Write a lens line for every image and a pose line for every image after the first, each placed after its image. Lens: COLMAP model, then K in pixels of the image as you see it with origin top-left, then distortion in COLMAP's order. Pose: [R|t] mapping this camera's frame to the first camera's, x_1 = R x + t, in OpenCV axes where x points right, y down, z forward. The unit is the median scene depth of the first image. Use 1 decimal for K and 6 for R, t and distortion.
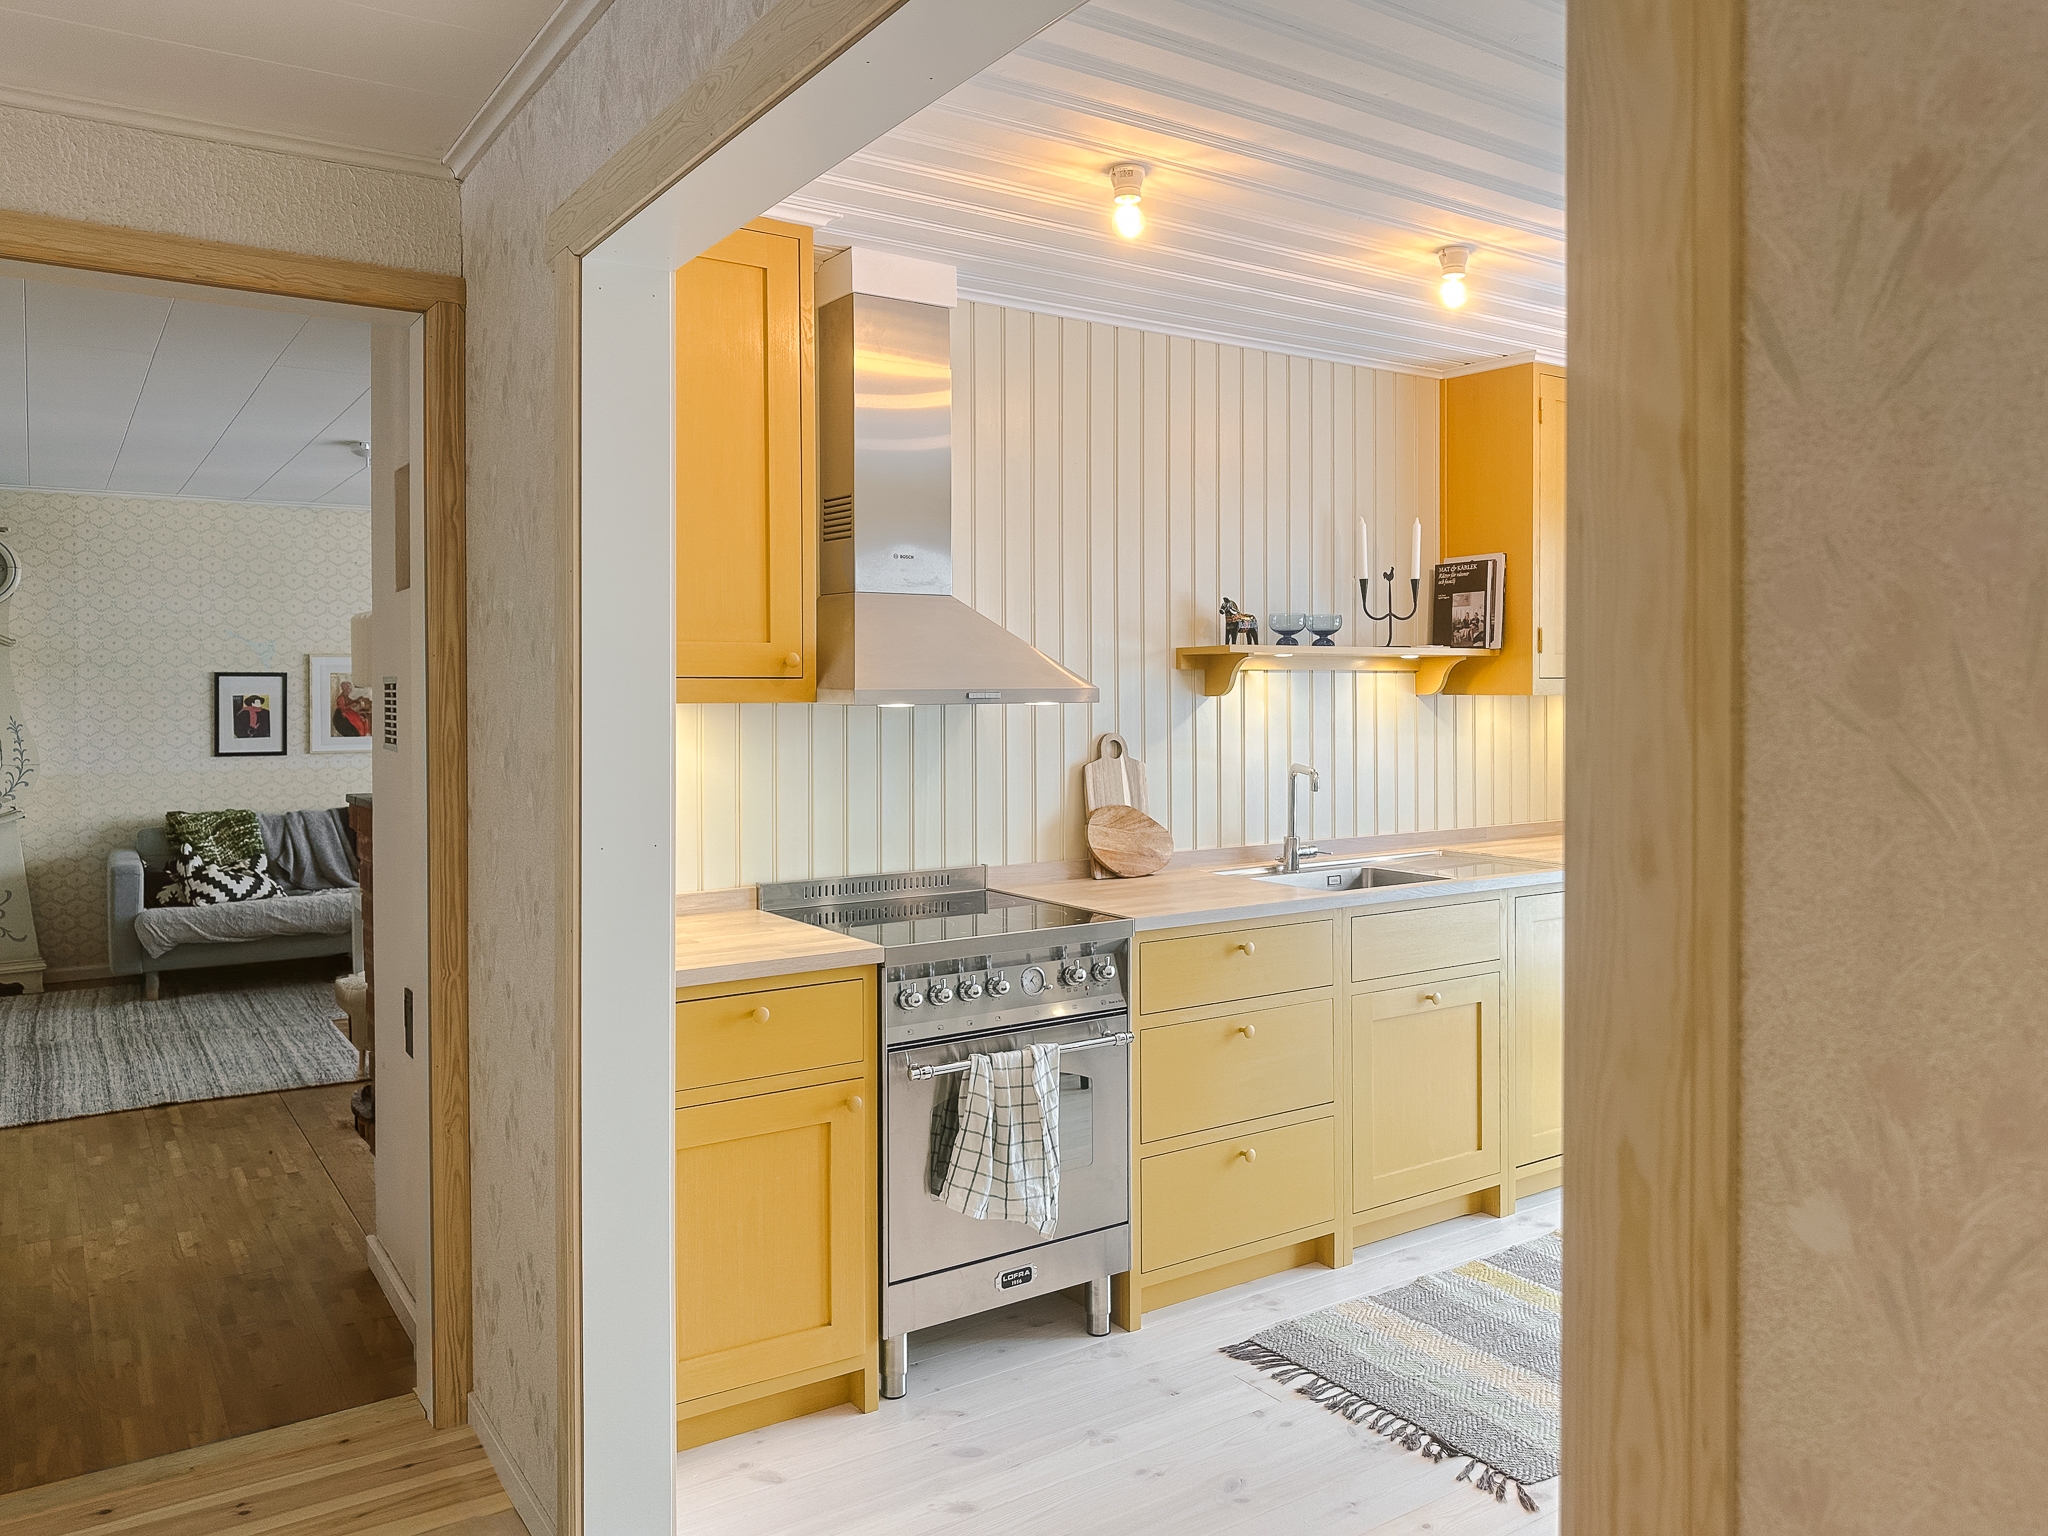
lens RADIAL K [[1452.3, 0, 1002.1], [0, 1452.3, 715.2], [0, 0, 1]] dist [0.027027, -0.005266]
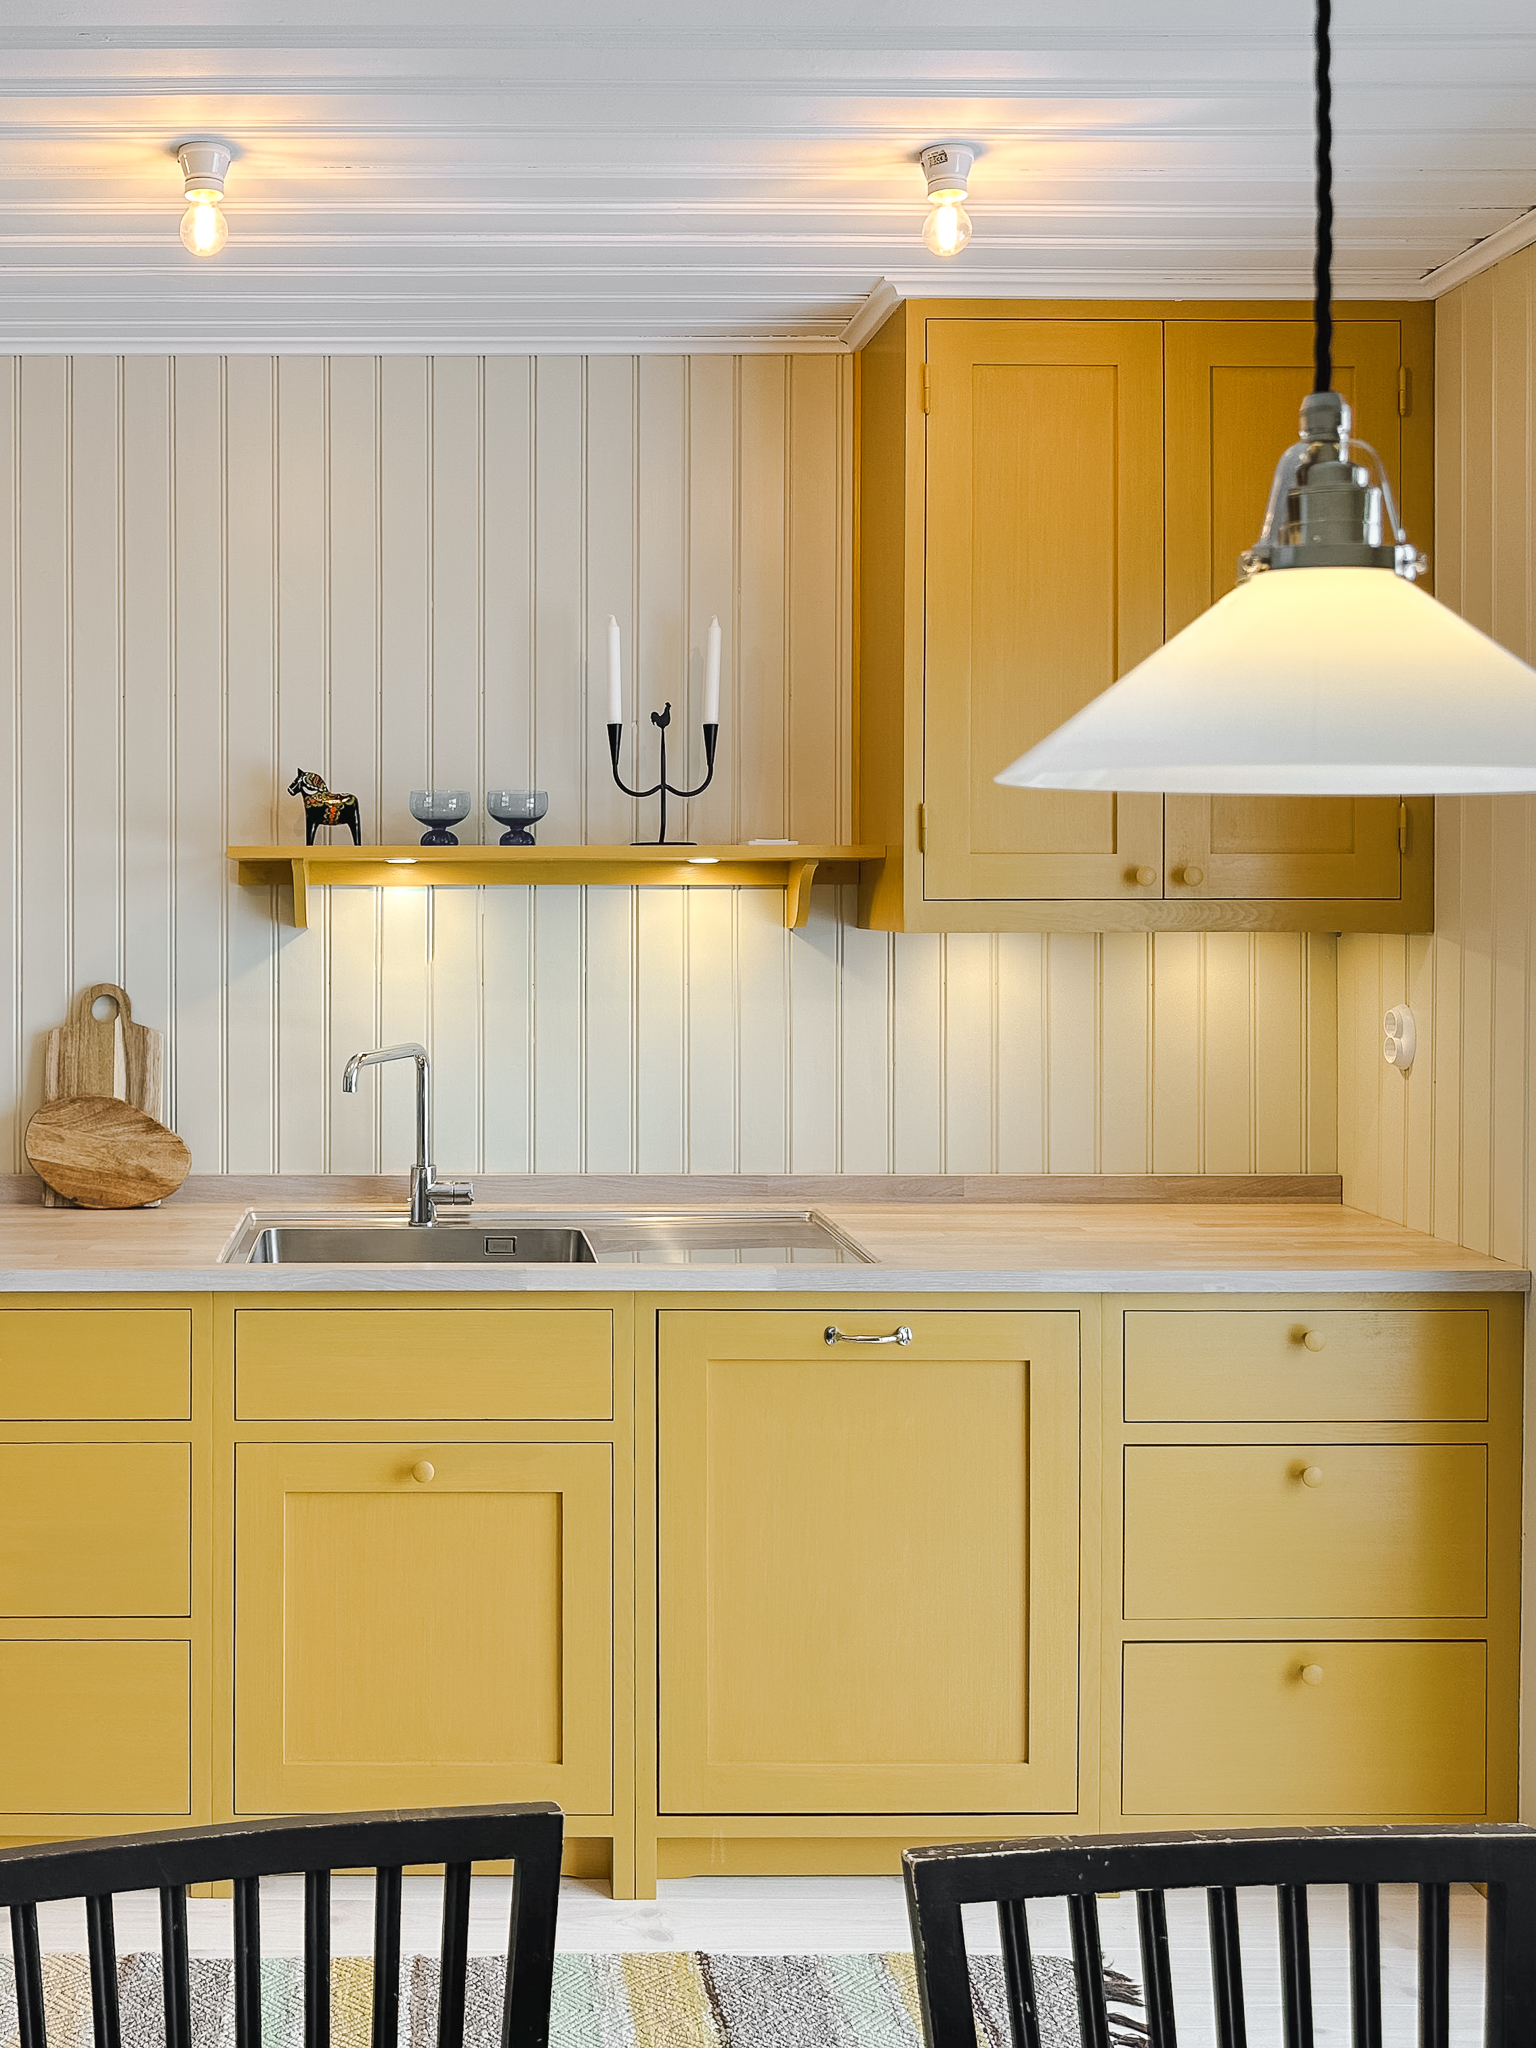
lens RADIAL K [[1707.0, 0, 625.7], [0, 1707.0, 1003.1], [0, 0, 1]] dist [-0.005457, -0.007289]
pose [[0.839083, 0.024317, -0.543459, 0.707112], [-0.012230, 0.999591, 0.025844, -0.002294], [0.543865, -0.015039, 0.839038, 0.497842]]
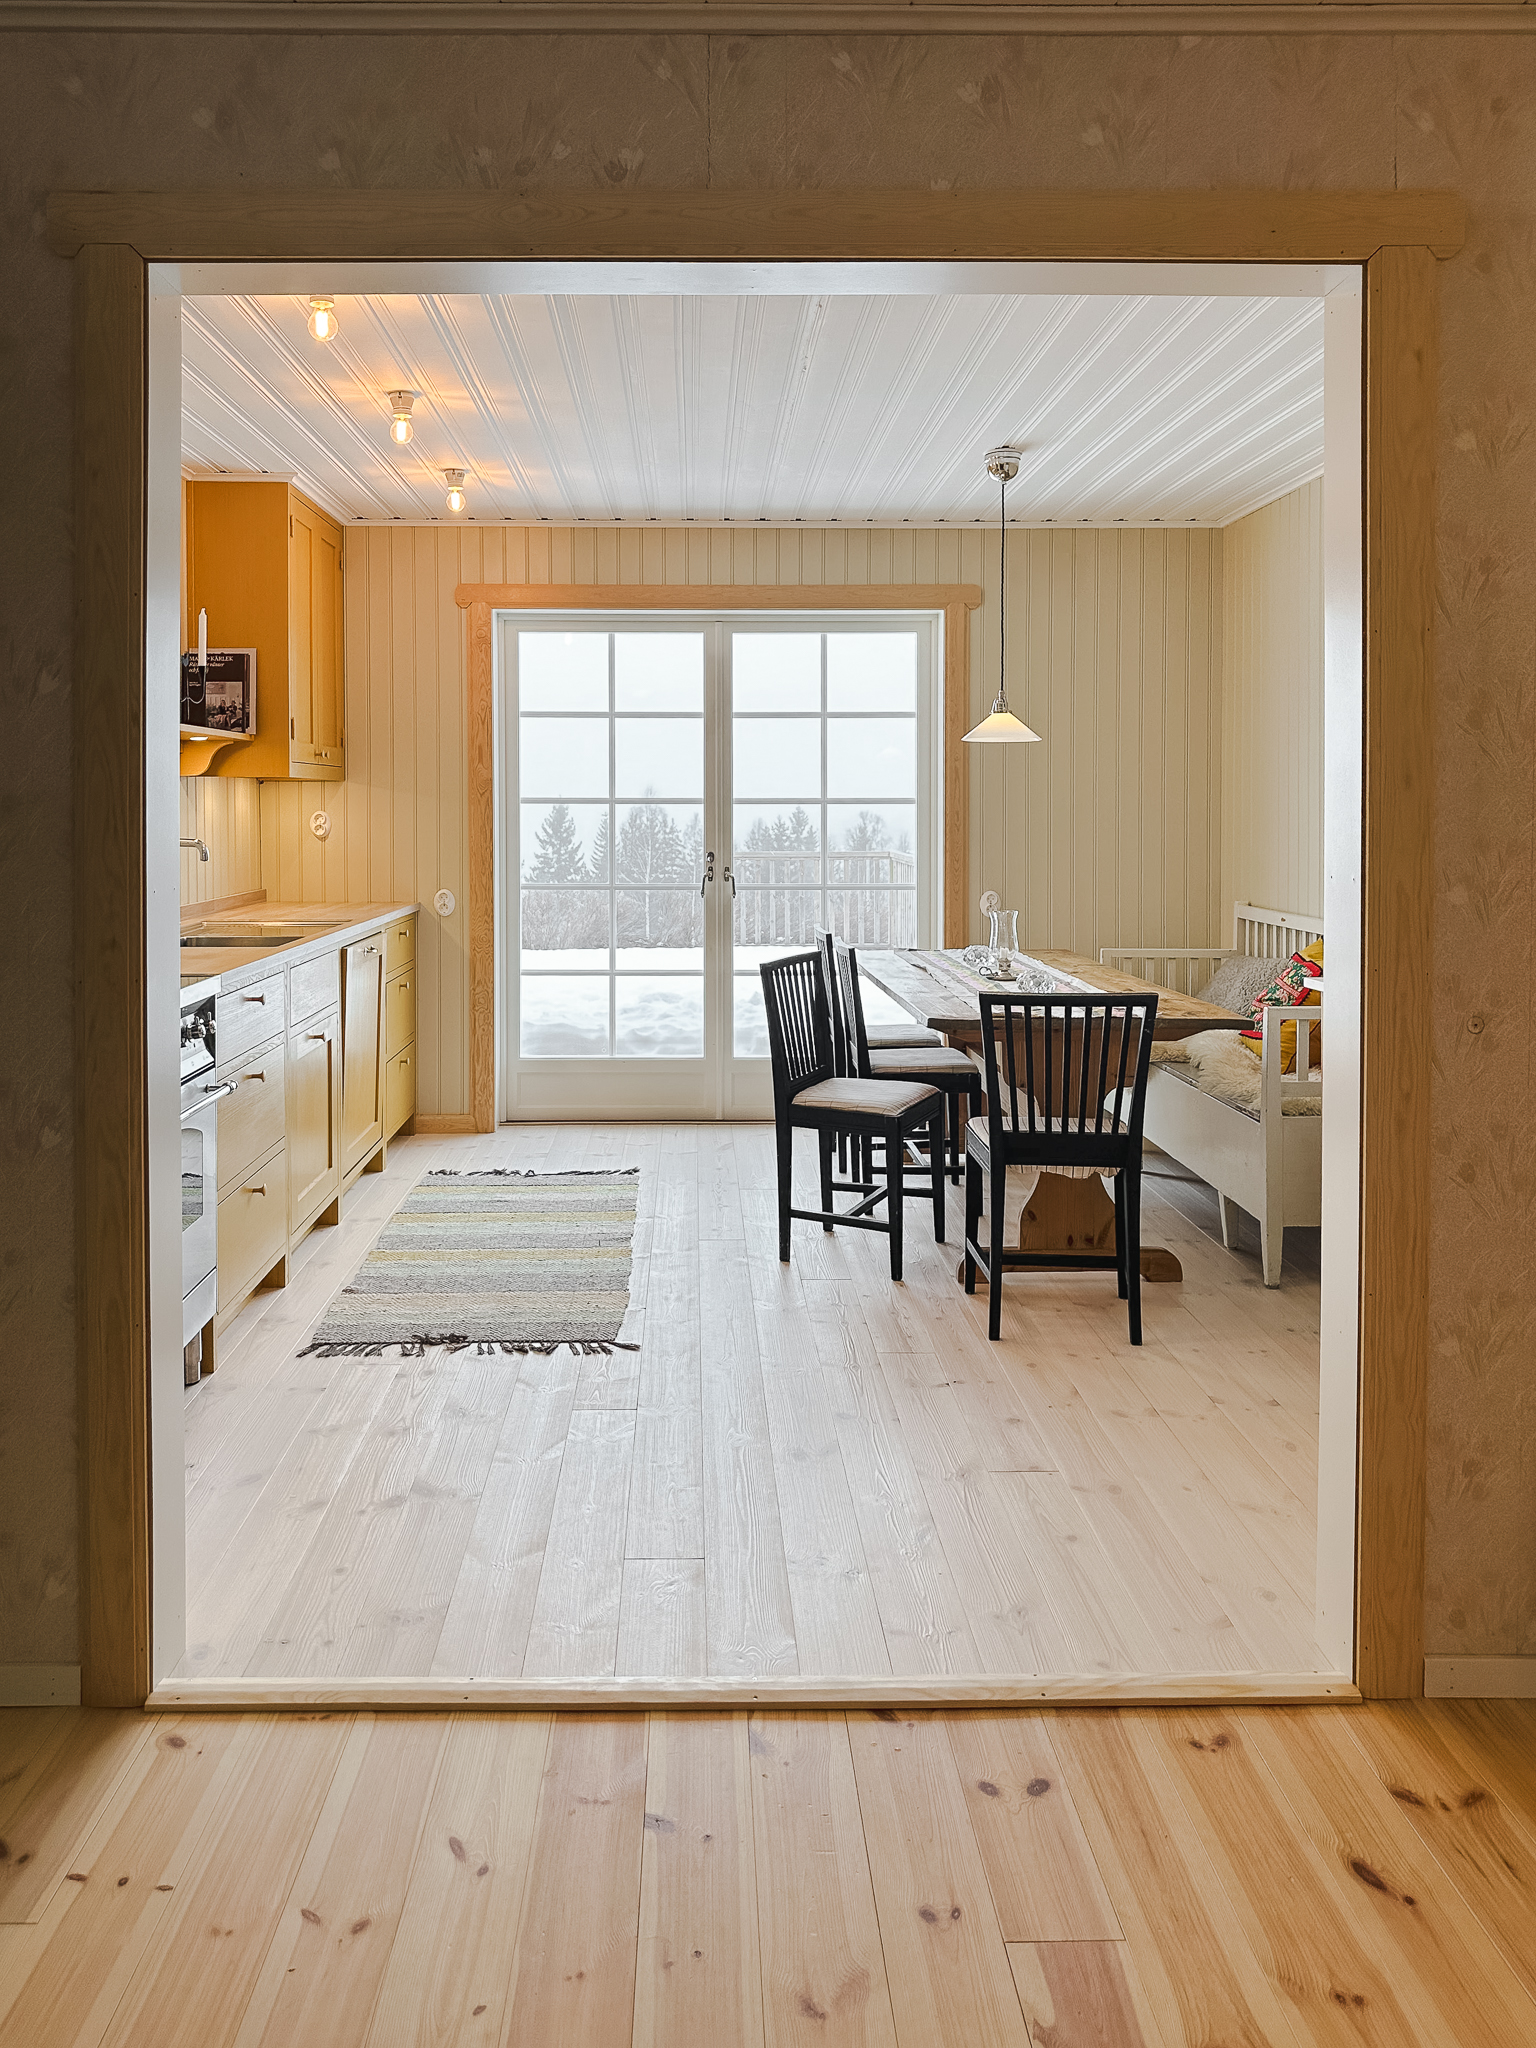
lens RADIAL K [[1540.1, 0, 670.1], [0, 1540.1, 831.7], [0, 0, 1]] dist [0.010916, -0.004356]
pose [[0.561090, -0.010003, 0.827695, -0.530545], [0.011677, 0.999923, 0.004169, 0.031493], [-0.827673, 0.007326, 0.561163, 0.095609]]
